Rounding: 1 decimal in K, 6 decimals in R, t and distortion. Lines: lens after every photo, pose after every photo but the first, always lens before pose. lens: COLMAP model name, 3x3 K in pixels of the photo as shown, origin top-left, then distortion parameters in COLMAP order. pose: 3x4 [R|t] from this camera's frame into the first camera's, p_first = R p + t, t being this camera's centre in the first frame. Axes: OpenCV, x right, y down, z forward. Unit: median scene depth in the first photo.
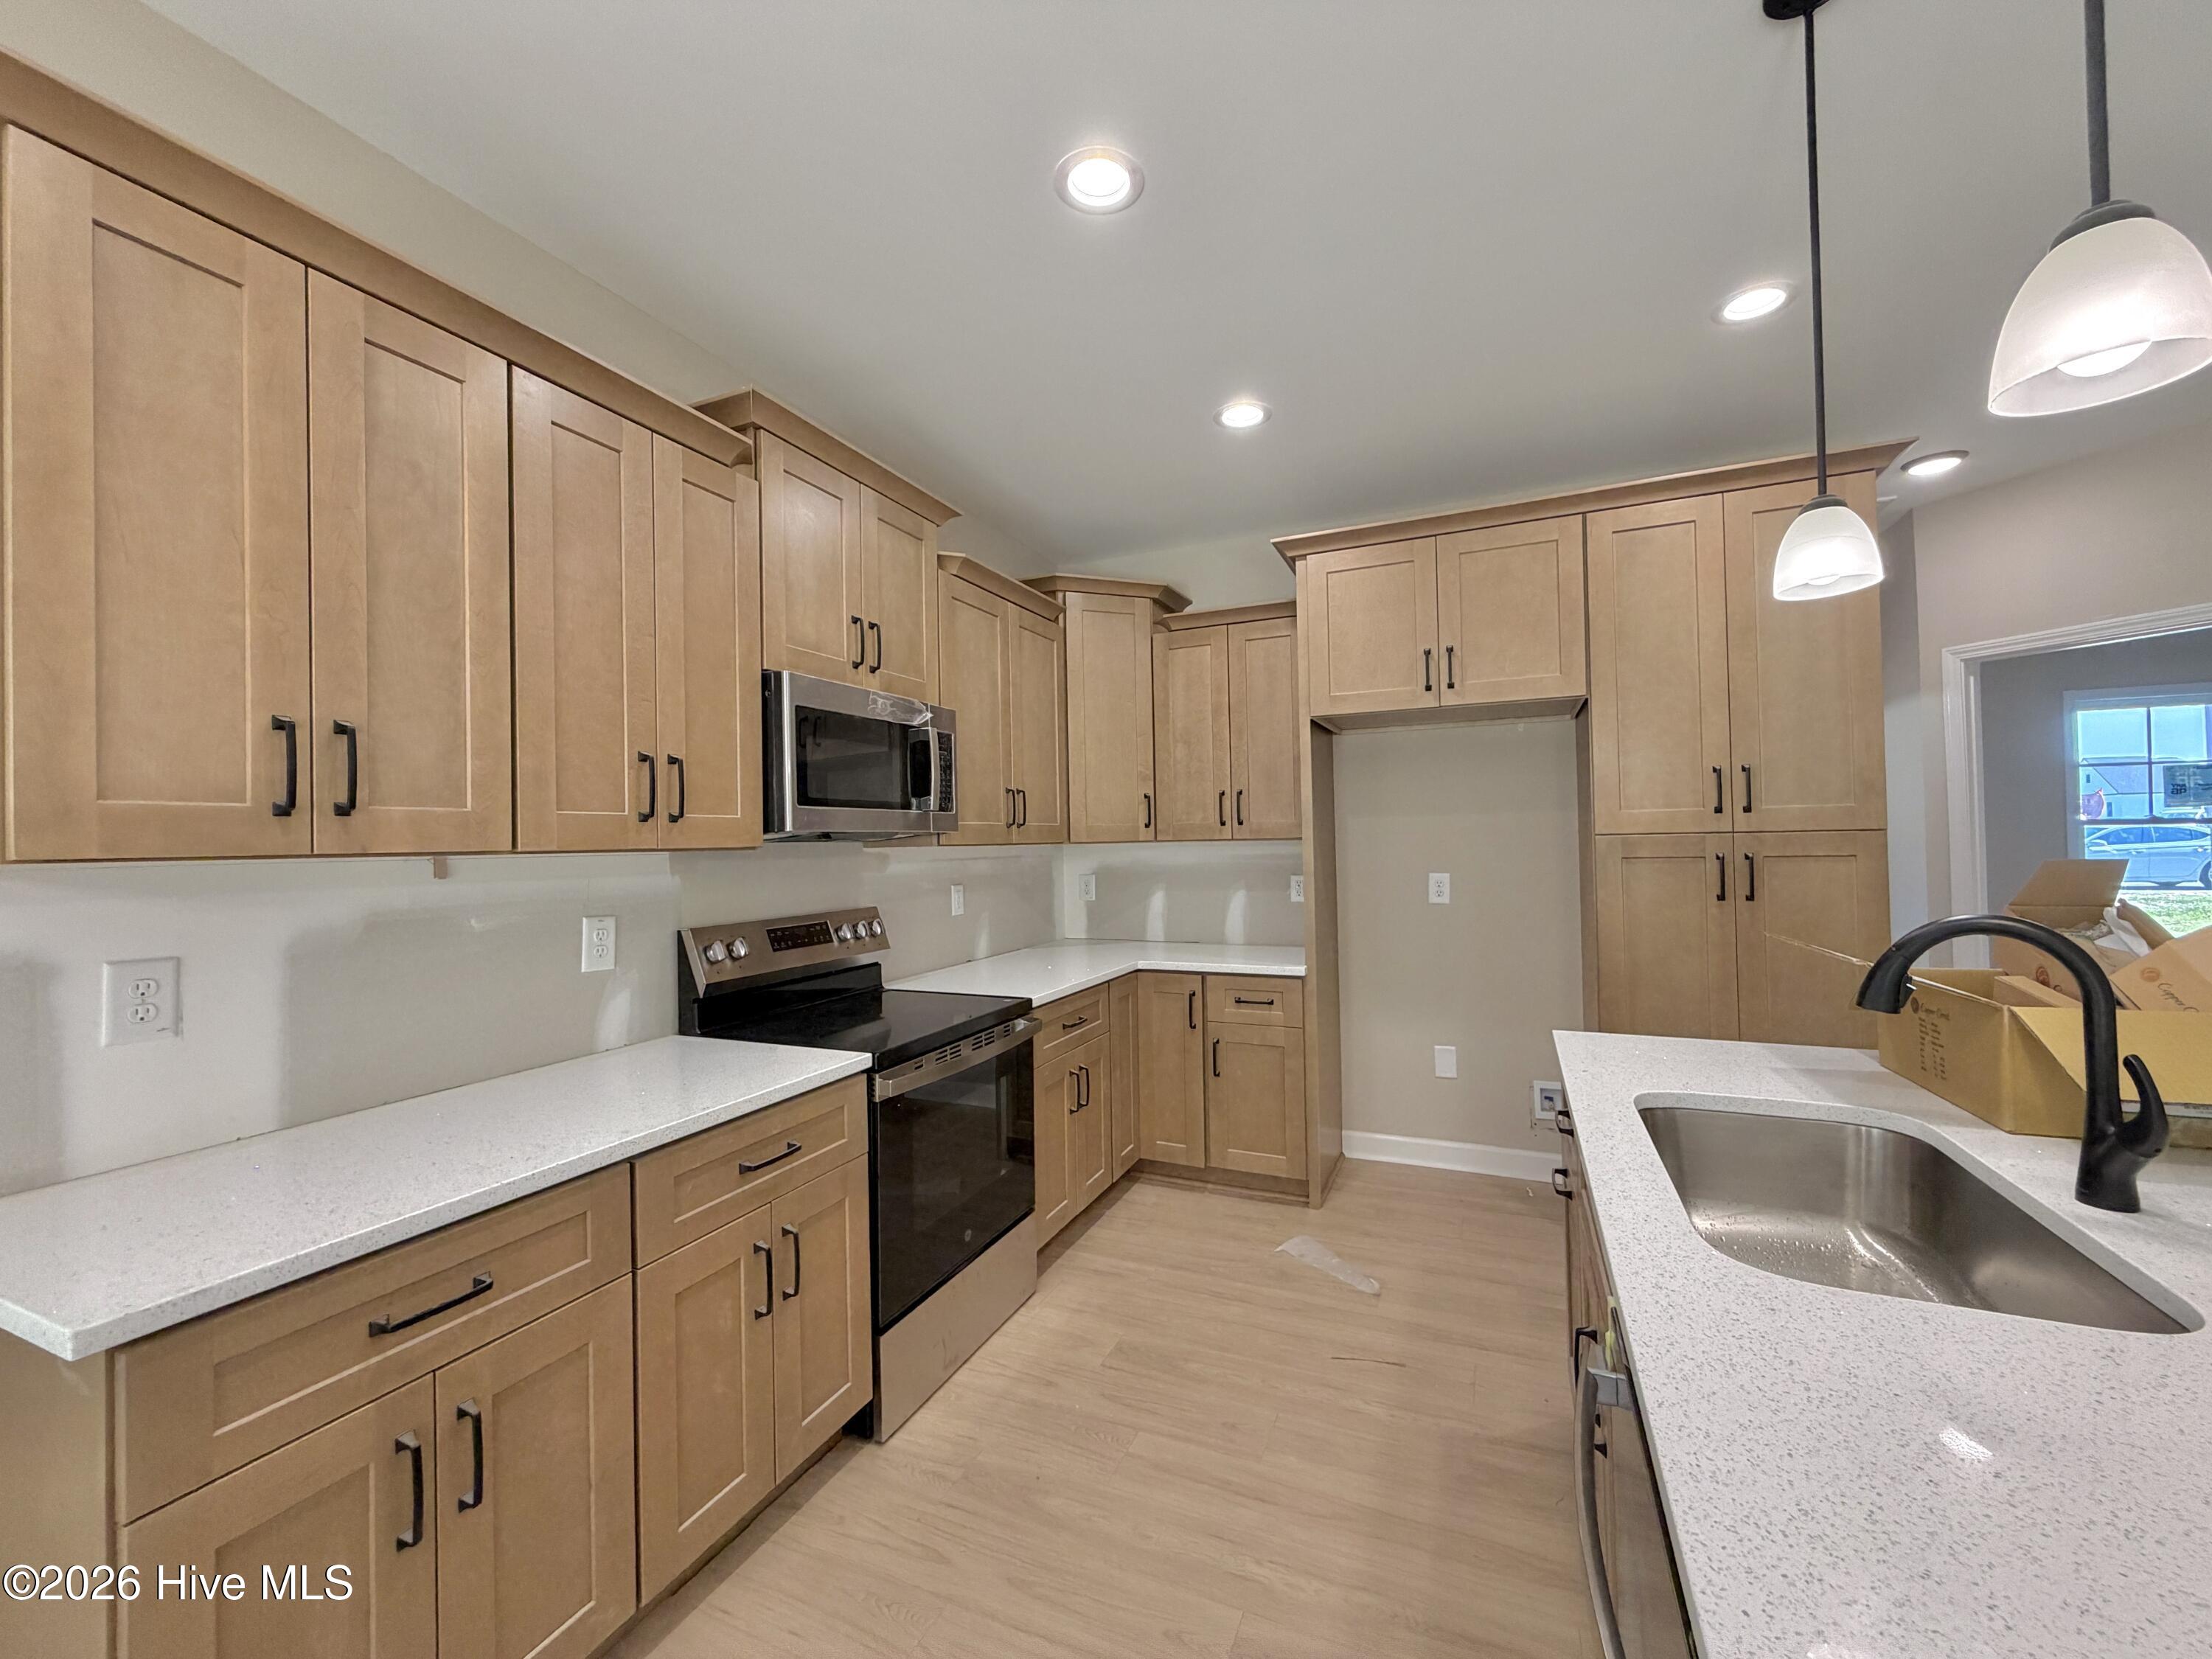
lens RADIAL K [[883.9, 0, 1093.4], [0, 883.9, 821.4], [0, 0, 1]] dist [0.003313, 0.000036]
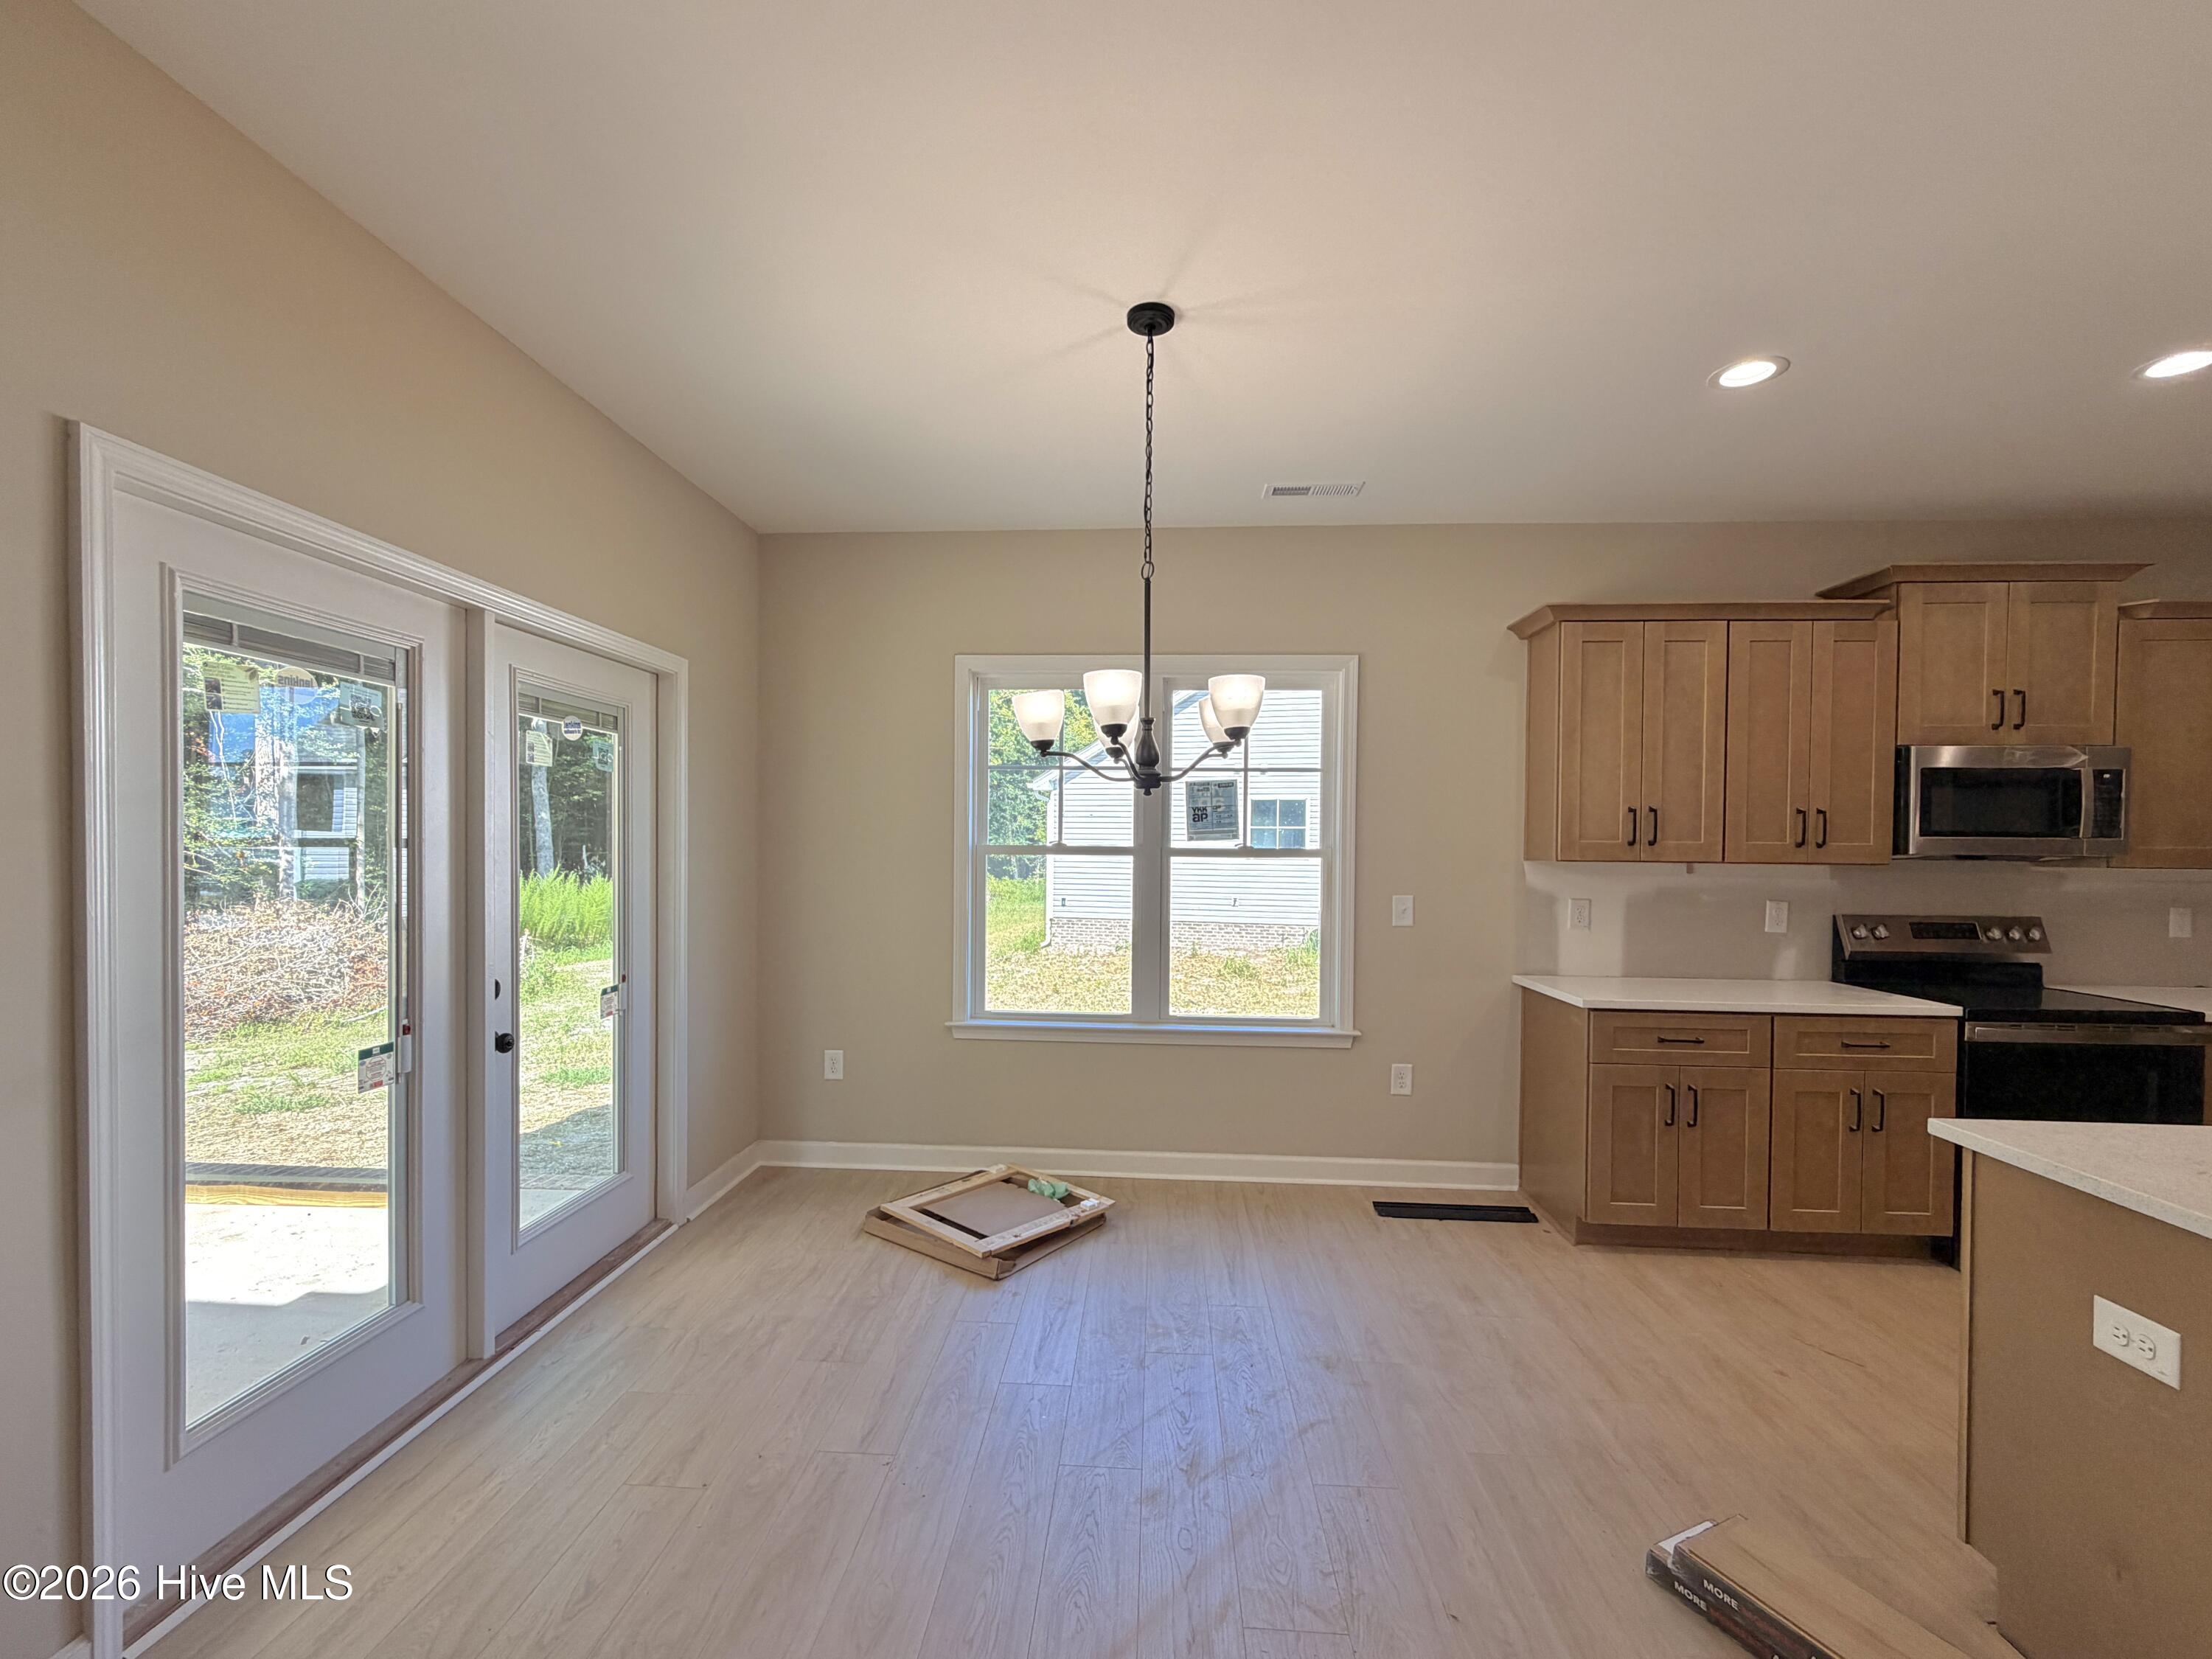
lens RADIAL K [[947.6, 0, 1103.5], [0, 947.6, 872.4], [0, 0, 1]] dist [0.000497, -0.001776]
pose [[0.363156, 0.048616, -0.930459, 0.511051], [0.004831, 0.998526, 0.054058, -0.040136], [0.931716, -0.024127, 0.362385, -0.667685]]
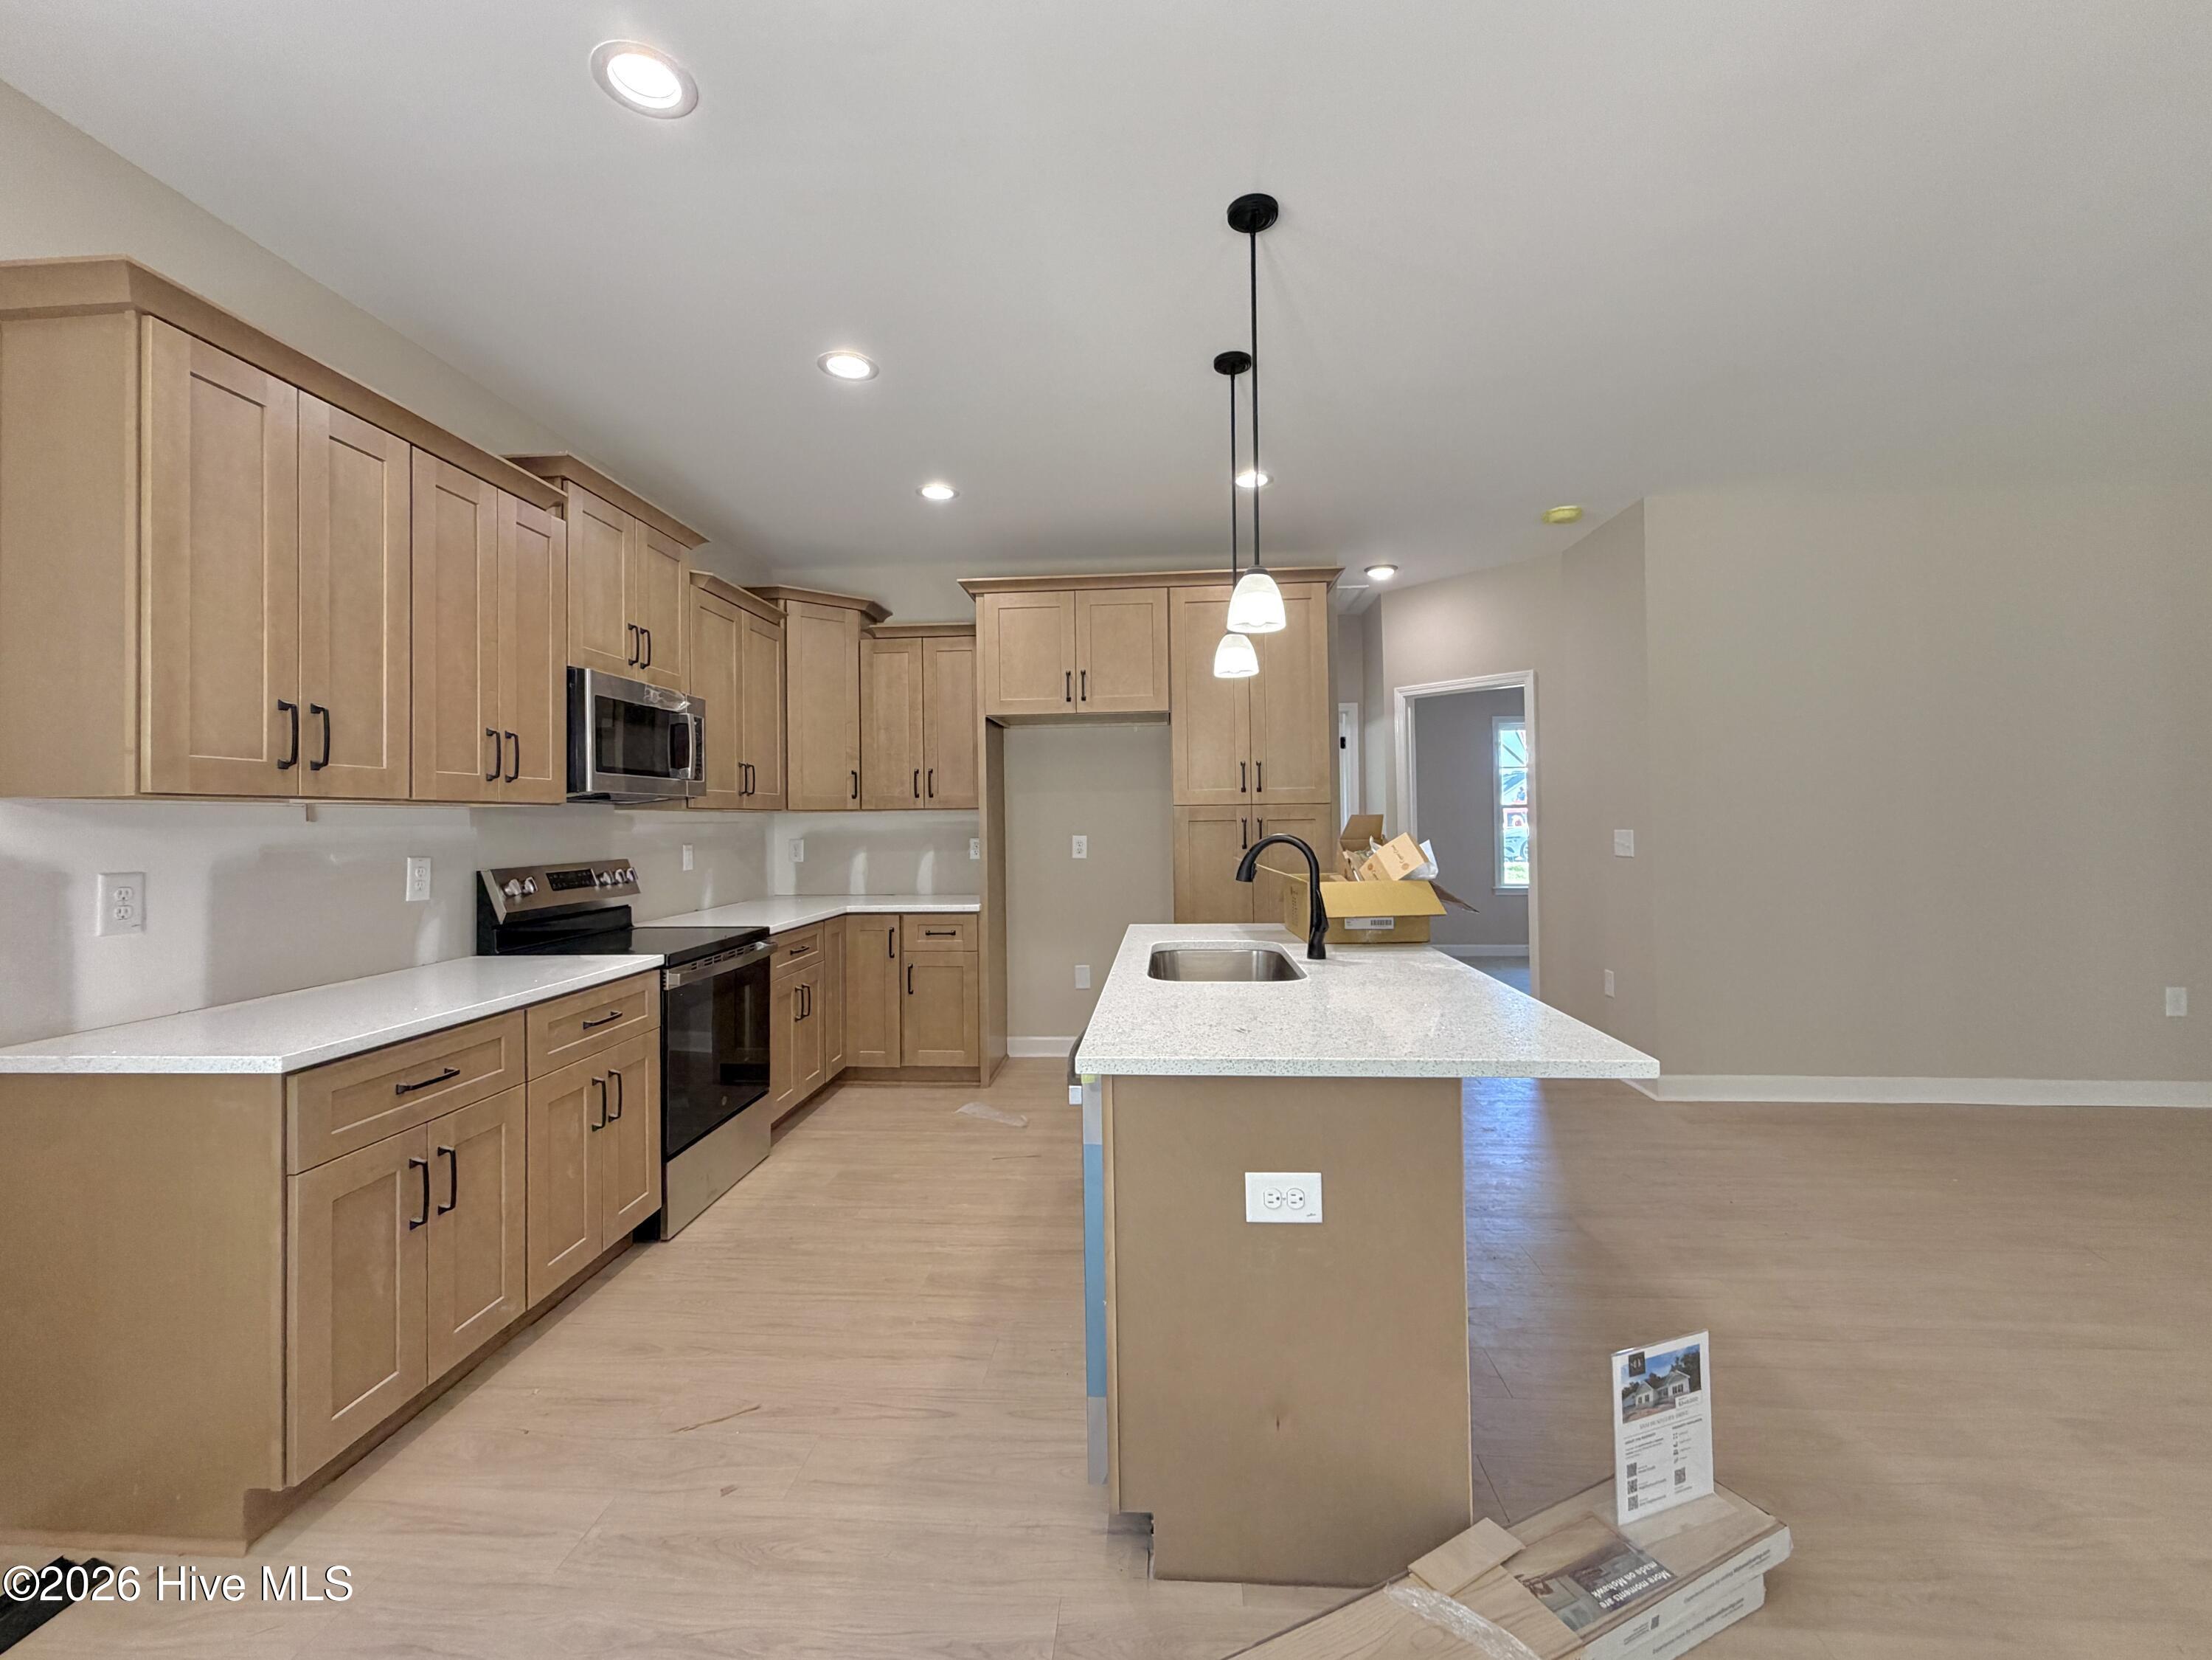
lens RADIAL K [[884.0, 0, 1104.4], [0, 884.0, 814.2], [0, 0, 1]] dist [0.003313, 0.000036]
pose [[0.933297, 0.007728, 0.359022, -0.081679], [-0.012355, 0.999868, 0.010595, 0.017157], [-0.358892, -0.014323, 0.933269, -0.393113]]
